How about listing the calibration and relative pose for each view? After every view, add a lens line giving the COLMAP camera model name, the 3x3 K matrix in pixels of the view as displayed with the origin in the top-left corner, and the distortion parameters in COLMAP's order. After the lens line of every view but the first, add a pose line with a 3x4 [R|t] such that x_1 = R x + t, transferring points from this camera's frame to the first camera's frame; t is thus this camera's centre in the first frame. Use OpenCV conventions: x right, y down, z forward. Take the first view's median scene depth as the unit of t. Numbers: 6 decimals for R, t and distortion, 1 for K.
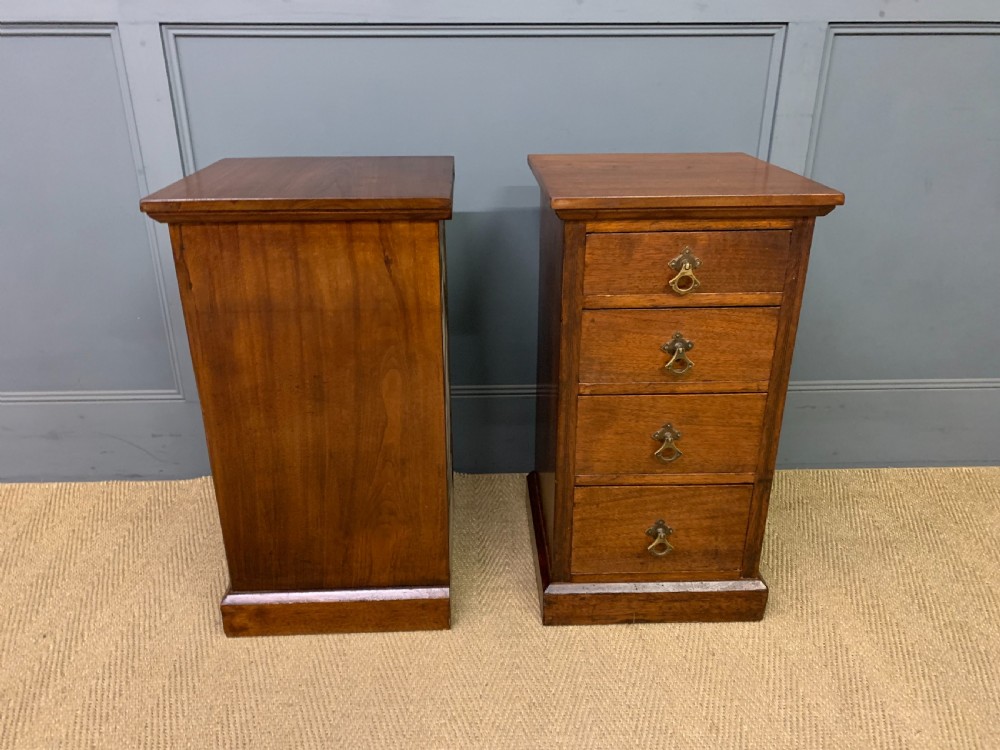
lens RADIAL K [[768.8, 0, 487.8], [0, 768.8, 368.7], [0, 0, 1]] dist [0.065812, -0.045133]
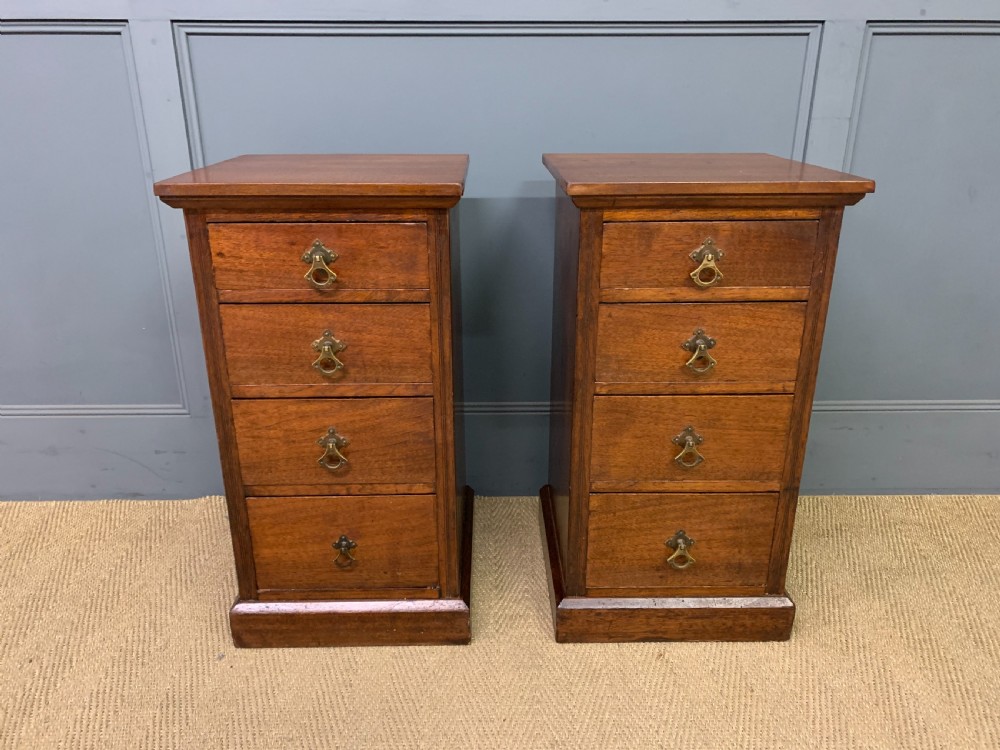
lens RADIAL K [[768.8, 0, 494.1], [0, 768.8, 377.0], [0, 0, 1]] dist [0.065812, -0.045133]
pose [[0.999885, 0.007636, -0.013100, 0.005602], [-0.008145, 0.999194, -0.039298, 0.050739], [0.012789, 0.039400, 0.999142, 0.044127]]
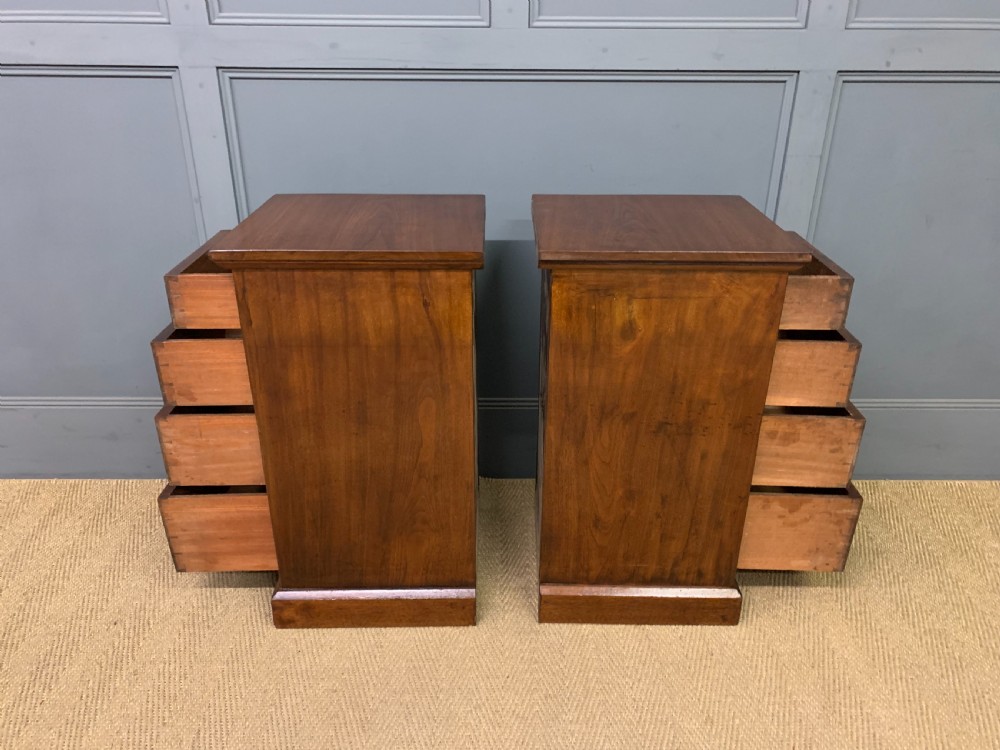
lens RADIAL K [[768.8, 0, 497.9], [0, 768.8, 379.1], [0, 0, 1]] dist [0.065812, -0.045133]
pose [[0.999732, 0.016899, -0.015812, 0.005085], [-0.016248, 0.999051, 0.040407, -0.061208], [0.016480, -0.040139, 0.999058, -0.134705]]
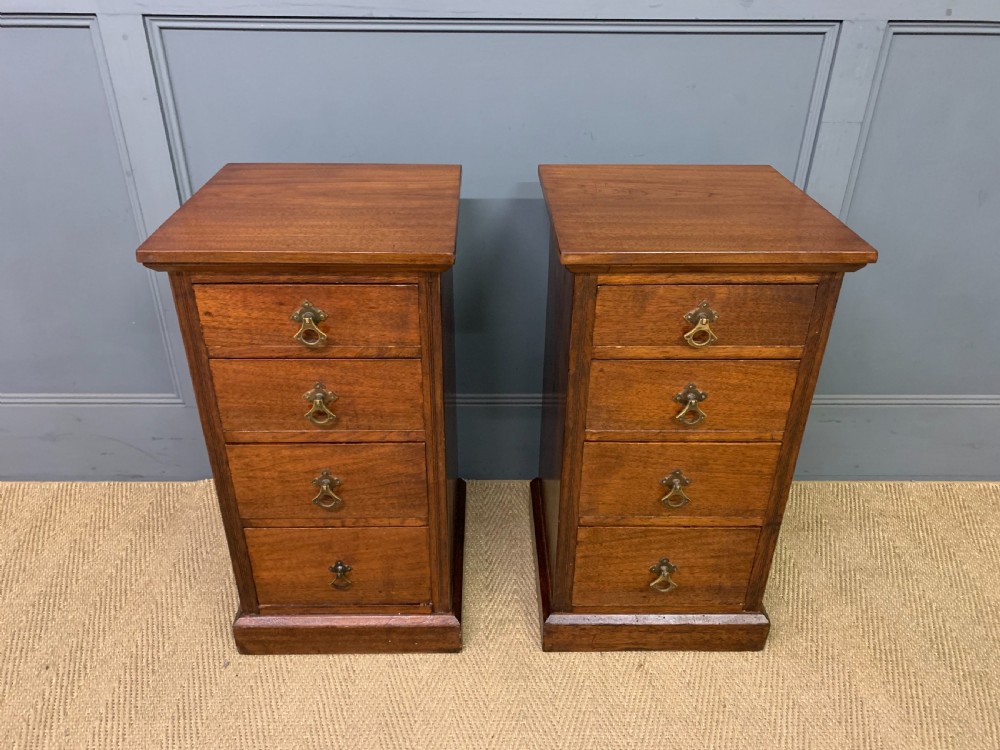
lens RADIAL K [[768.8, 0, 489.4], [0, 768.8, 372.0], [0, 0, 1]] dist [0.065812, -0.045133]
pose [[0.999796, 0.017470, -0.010178, 0.006702], [-0.016164, 0.993028, 0.116765, -0.164231], [0.012147, -0.116576, 0.993107, 0.050114]]
